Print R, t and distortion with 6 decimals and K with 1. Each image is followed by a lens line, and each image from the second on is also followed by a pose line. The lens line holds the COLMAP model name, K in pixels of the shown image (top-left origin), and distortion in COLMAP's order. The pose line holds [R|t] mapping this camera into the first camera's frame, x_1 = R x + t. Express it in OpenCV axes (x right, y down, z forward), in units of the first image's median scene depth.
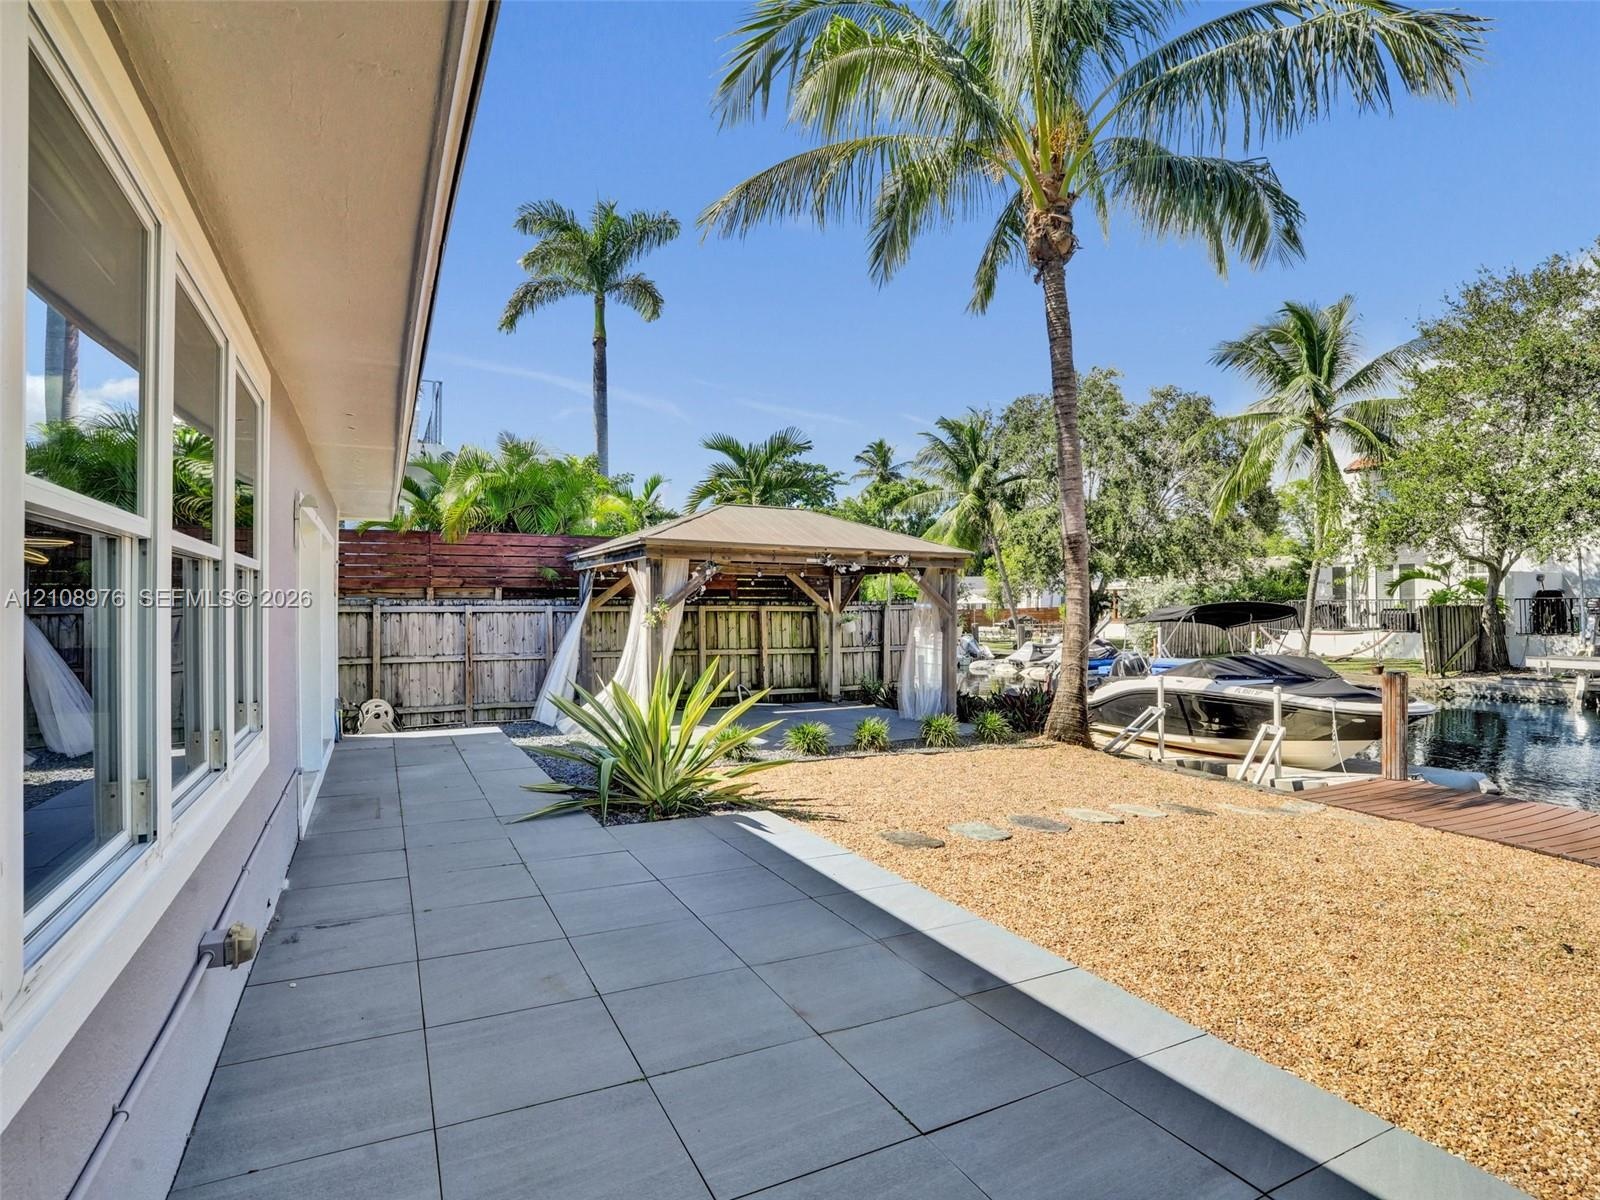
lens RADIAL K [[828.4, 0, 800.0], [0, 828.4, 600.0], [0, 0, 1]] dist [-0.082036, 0.030850]
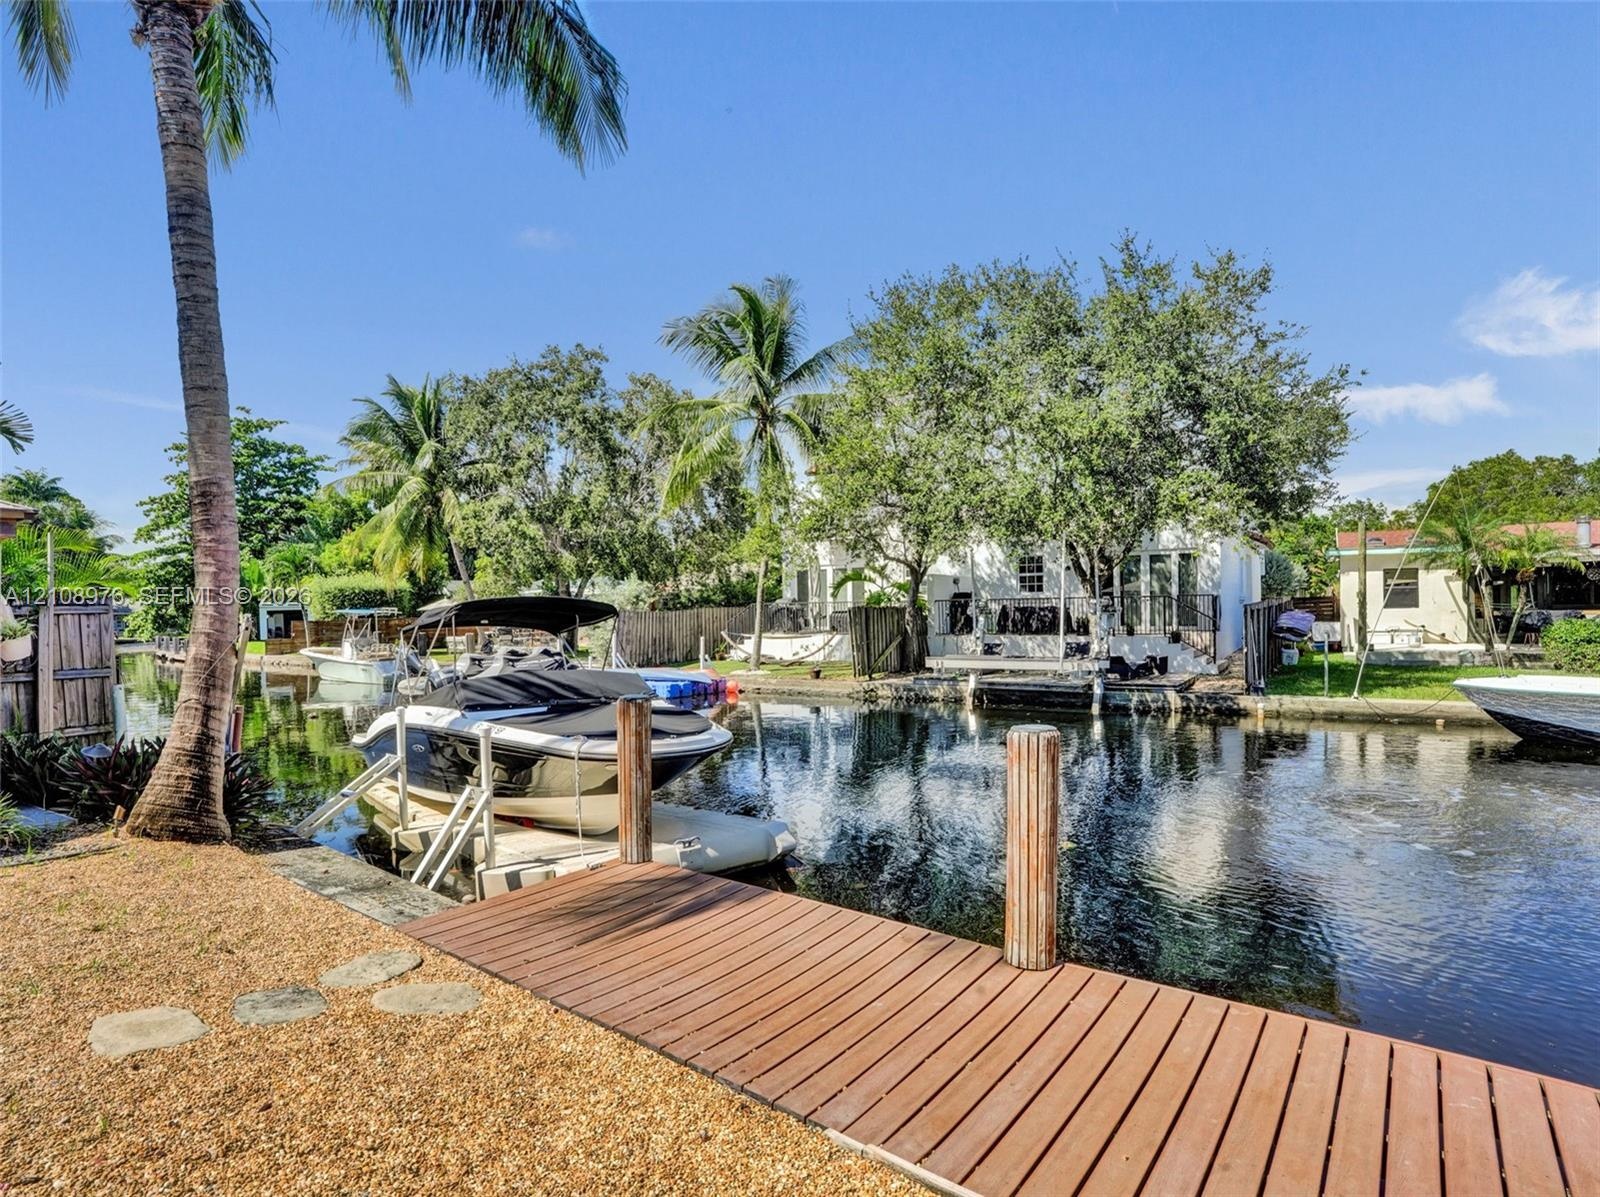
lens RADIAL K [[844.0, 0, 793.1], [0, 844.0, 628.1], [0, 0, 1]] dist [-0.086558, 0.031759]
pose [[0.868781, -0.015699, 0.494947, 0.235103], [0.003591, 0.999671, 0.025405, 0.007446], [-0.495183, -0.020294, 0.868552, 0.154893]]
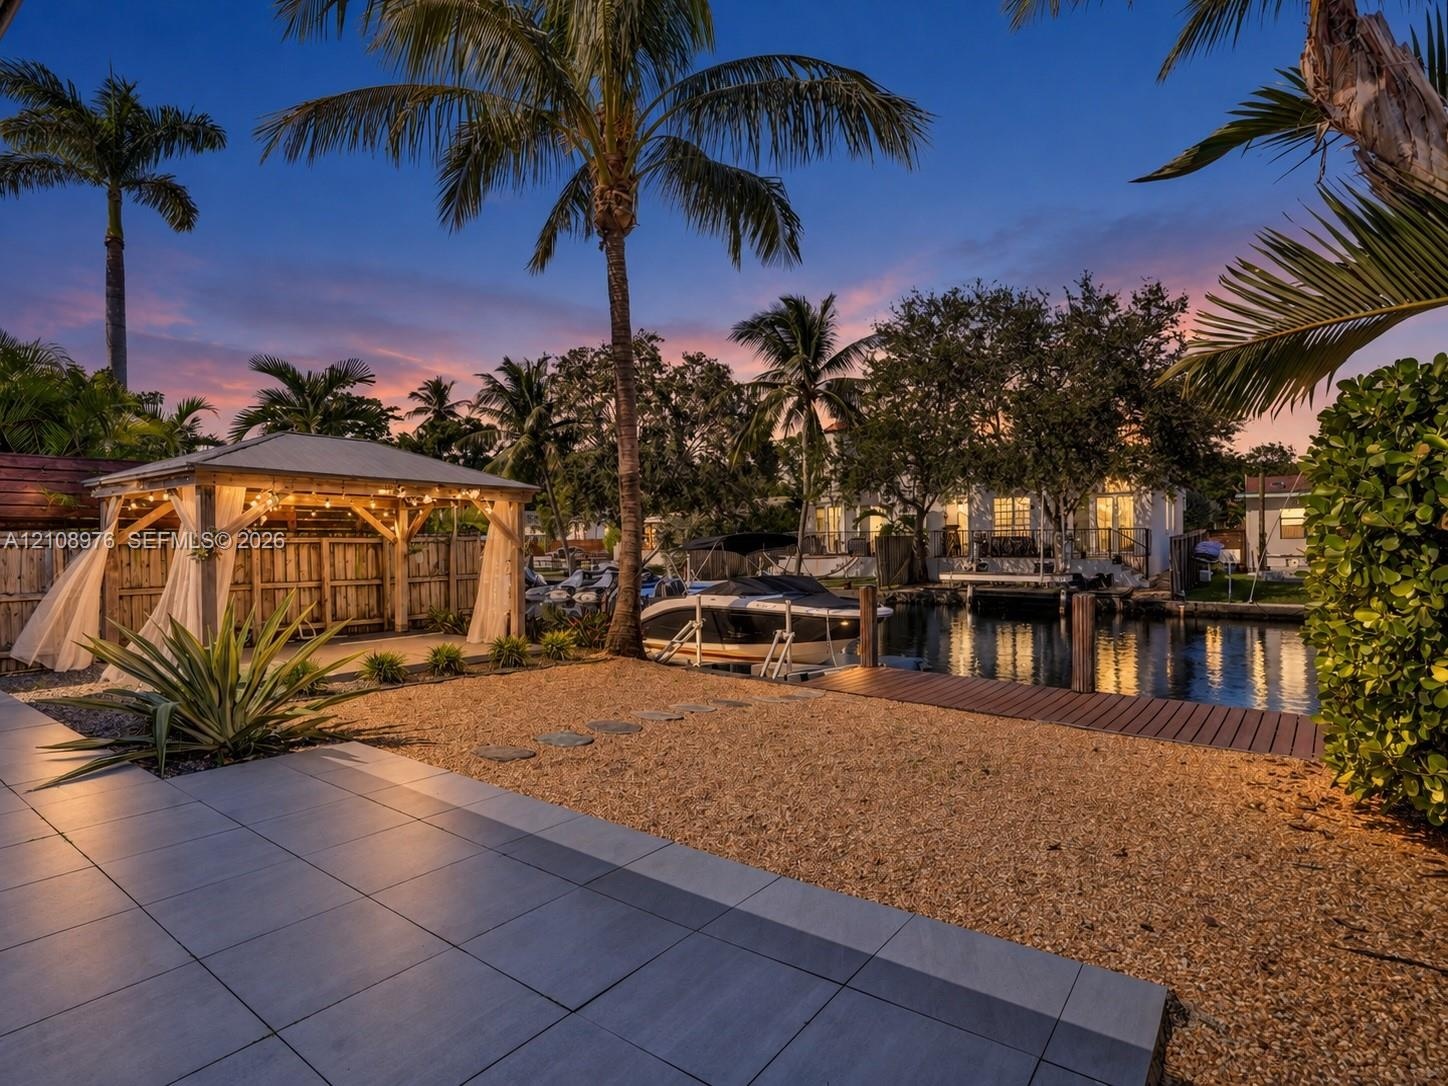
lens RADIAL K [[749.7, 0, 724.0], [0, 749.7, 543.0], [0, 0, 1]] dist [-0.082036, 0.030850]
pose [[0.891436, -0.005980, 0.453108, -0.012200], [-0.000569, 0.999897, 0.014316, 0.000667], [-0.453147, -0.013019, 0.891341, 0.002511]]
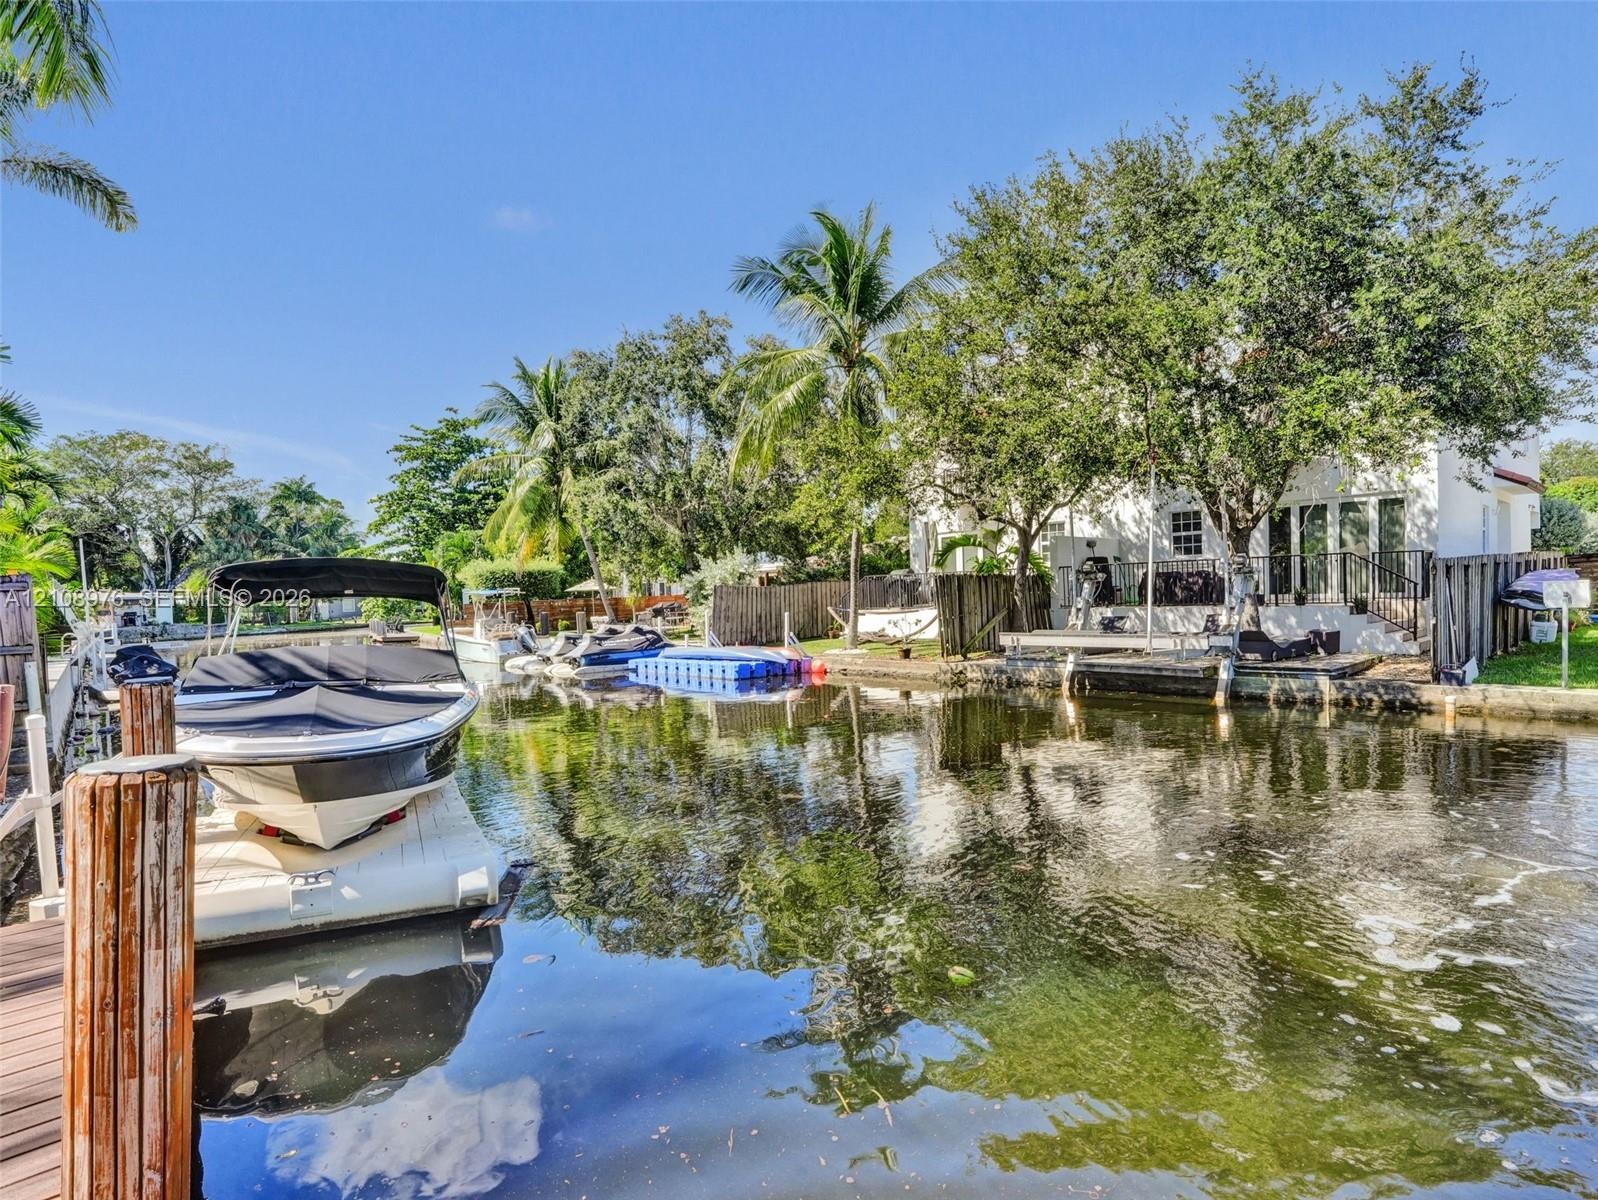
lens RADIAL K [[842.9, 0, 792.1], [0, 842.9, 629.6], [0, 0, 1]] dist [-0.086558, 0.031759]
pose [[0.967625, -0.033276, 0.250188, 0.464395], [0.022071, 0.998629, 0.047460, 0.021695], [-0.251424, -0.040401, 0.967033, 0.205644]]
